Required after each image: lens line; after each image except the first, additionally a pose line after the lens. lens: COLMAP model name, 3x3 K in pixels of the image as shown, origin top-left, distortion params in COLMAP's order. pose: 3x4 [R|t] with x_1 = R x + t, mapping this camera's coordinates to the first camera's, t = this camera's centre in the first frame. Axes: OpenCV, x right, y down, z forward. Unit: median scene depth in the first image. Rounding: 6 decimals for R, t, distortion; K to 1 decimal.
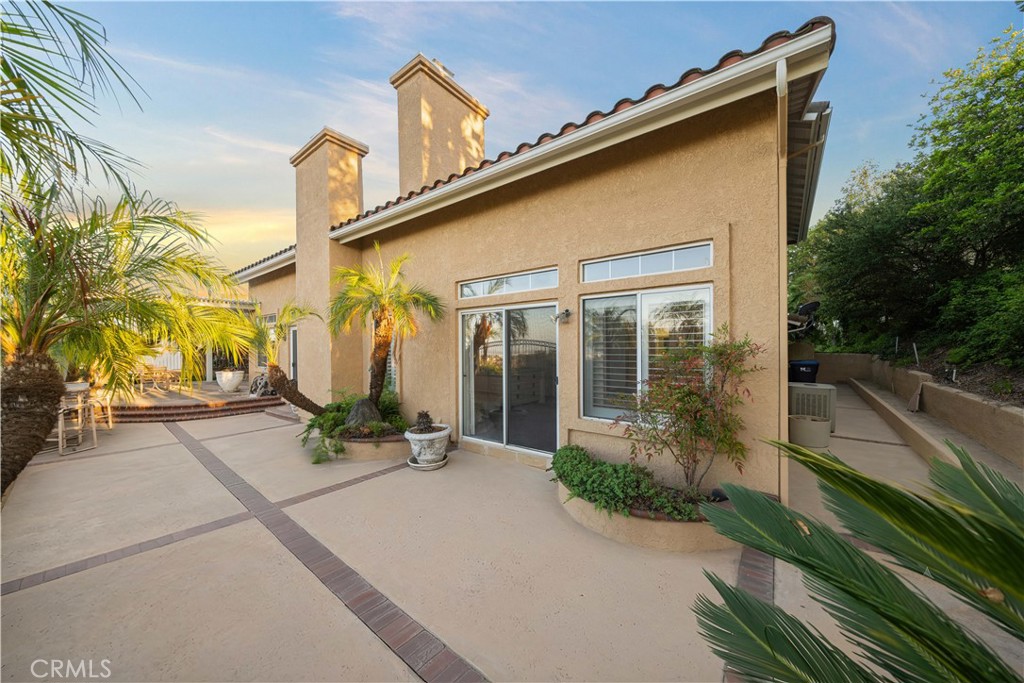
lens RADIAL K [[348.4, 0, 509.3], [0, 348.4, 350.1], [0, 0, 1]] dist [-0.000936, 0.000013]
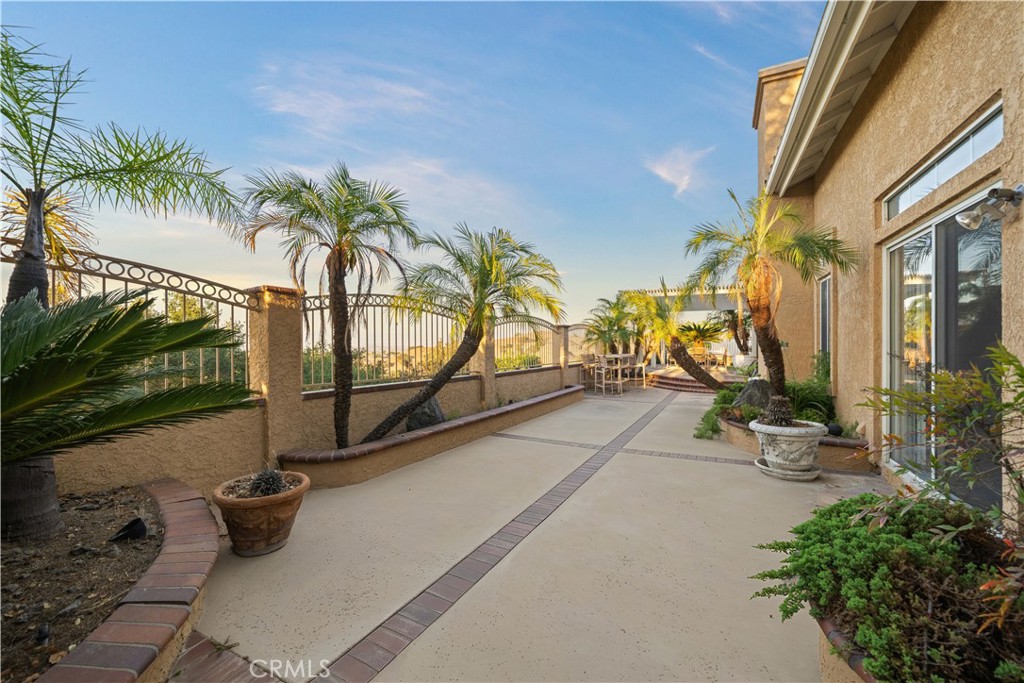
lens RADIAL K [[387.1, 0, 510.3], [0, 387.1, 342.9], [0, 0, 1]] dist [0.001147, -0.000001]
pose [[0.186223, 0.000602, -0.982507, 0.454924], [0.005669, 0.999983, 0.001688, 0.055169], [0.982491, -0.005884, 0.186216, 0.293410]]
